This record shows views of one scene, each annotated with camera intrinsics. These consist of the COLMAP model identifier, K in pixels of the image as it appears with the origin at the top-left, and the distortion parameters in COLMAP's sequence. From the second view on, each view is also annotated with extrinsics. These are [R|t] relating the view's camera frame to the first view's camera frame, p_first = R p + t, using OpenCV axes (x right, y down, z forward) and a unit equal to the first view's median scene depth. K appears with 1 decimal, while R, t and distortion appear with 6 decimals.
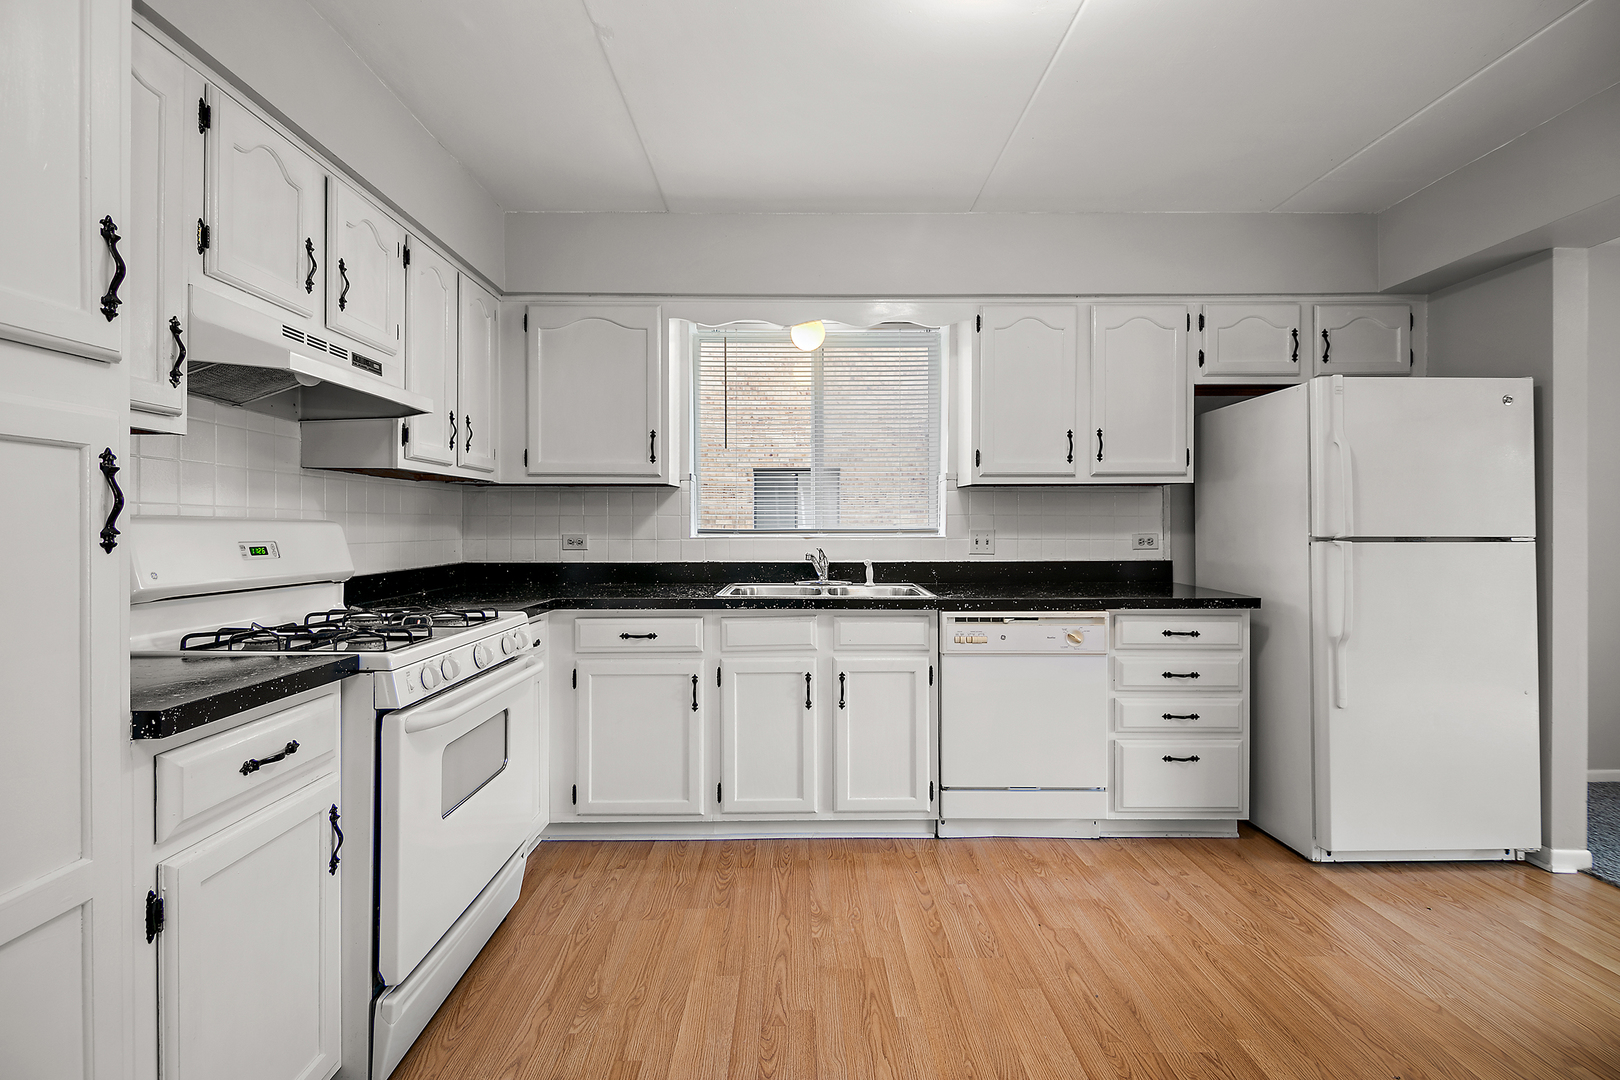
lens RADIAL K [[714.1, 0, 804.3], [0, 714.1, 523.4], [0, 0, 1]] dist [0.001392, 0.000027]
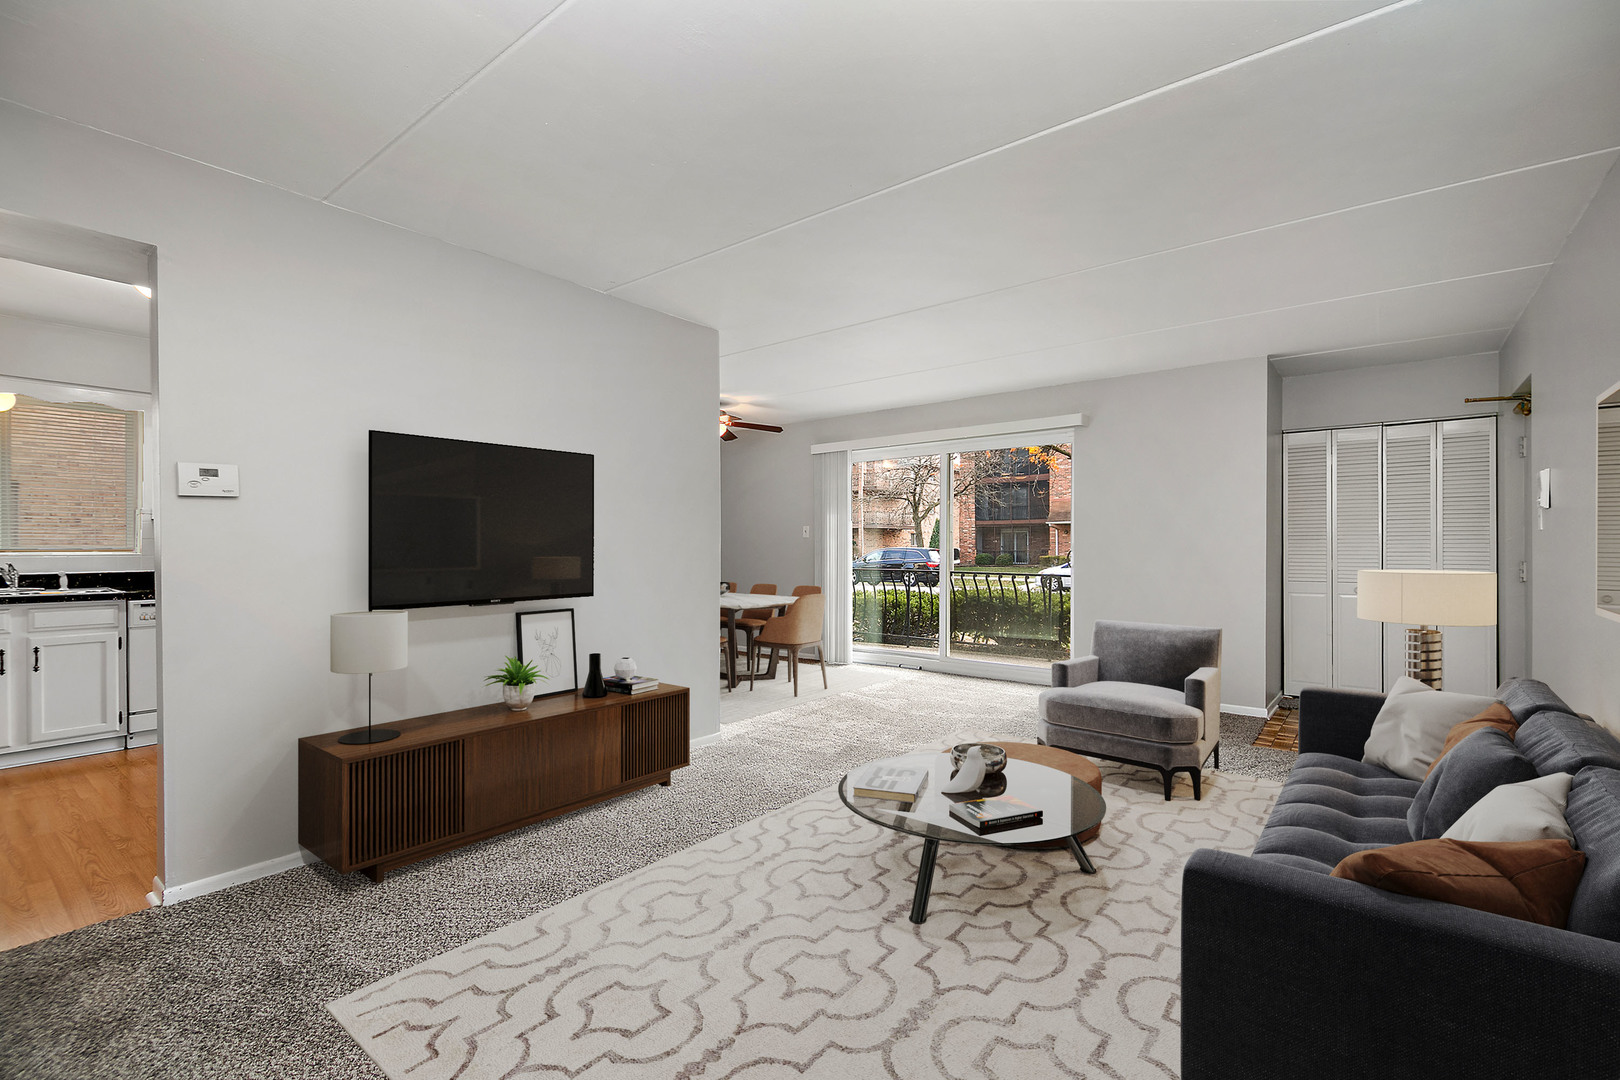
lens RADIAL K [[732.0, 0, 815.7], [0, 732.0, 548.5], [0, 0, 1]] dist [0.000788, 0.000245]
pose [[0.632861, -0.000981, 0.774265, -0.098567], [-0.001599, 0.999995, 0.002574, 0.002192], [-0.774264, -0.002867, 0.632857, -1.181062]]
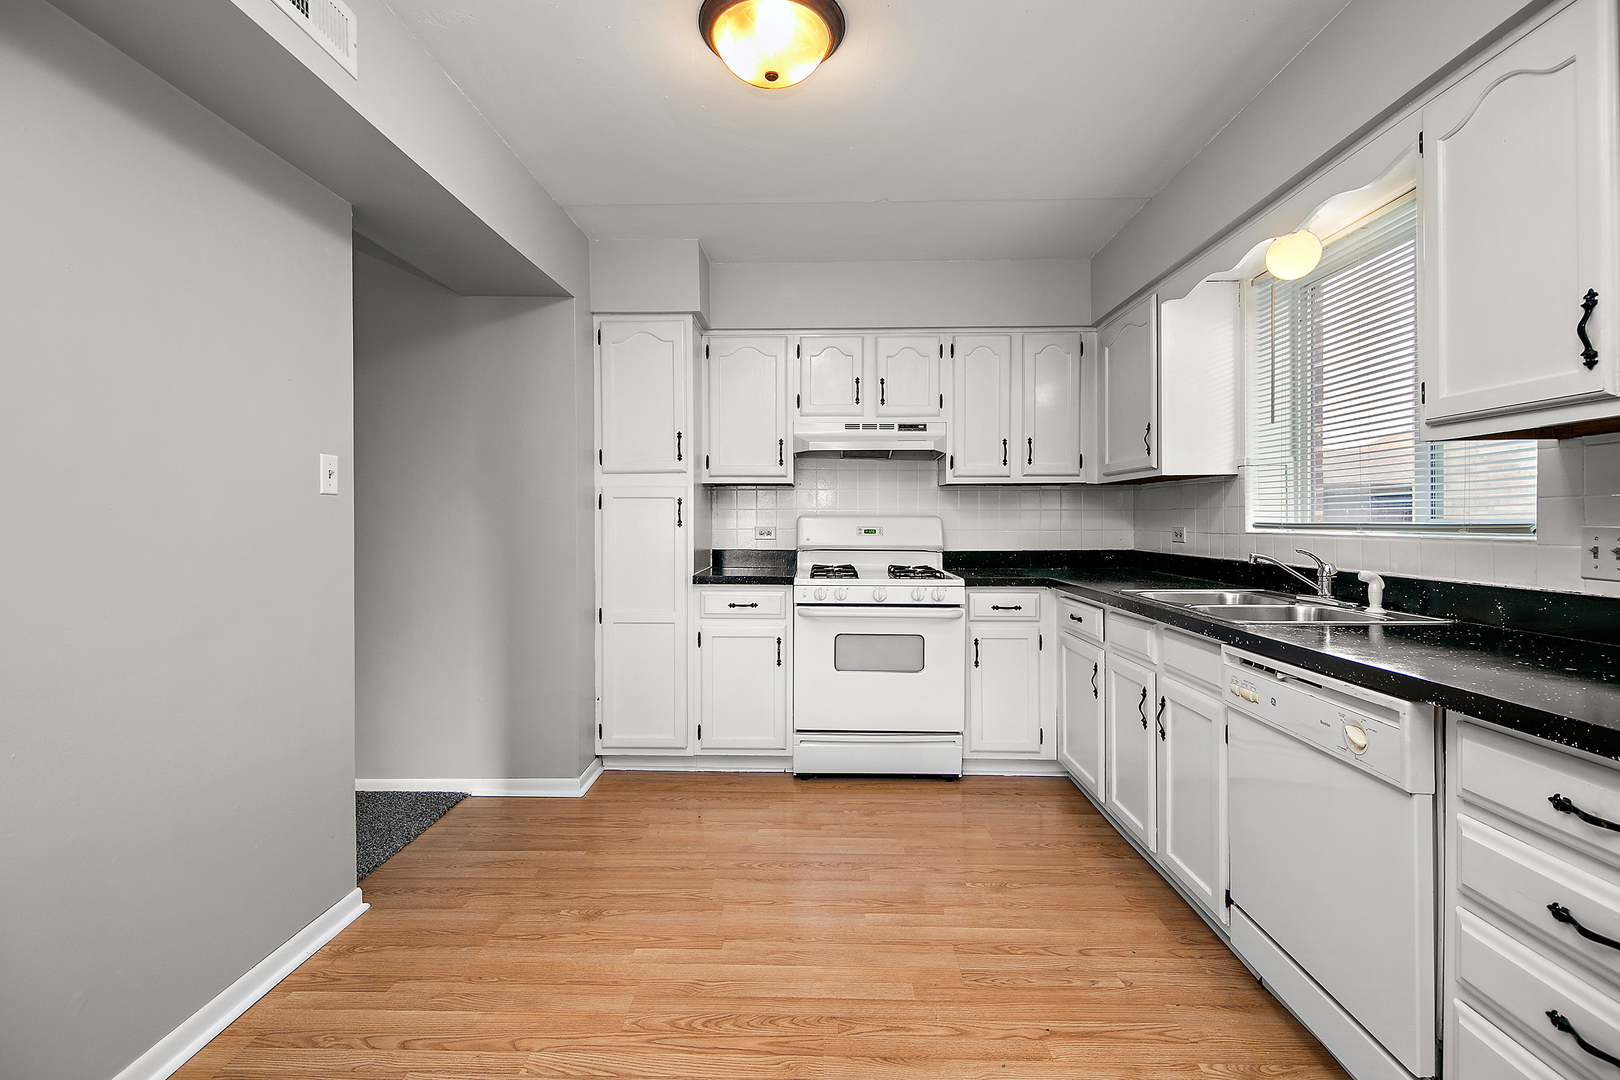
lens RADIAL K [[717.3, 0, 803.6], [0, 717.3, 532.9], [0, 0, 1]] dist [0.000935, 0.000228]
pose [[-0.037880, 0.018251, -0.999116, 0.898164], [0.005186, 0.999823, 0.018067, 0.002697], [0.999269, -0.004497, -0.037968, 0.618217]]
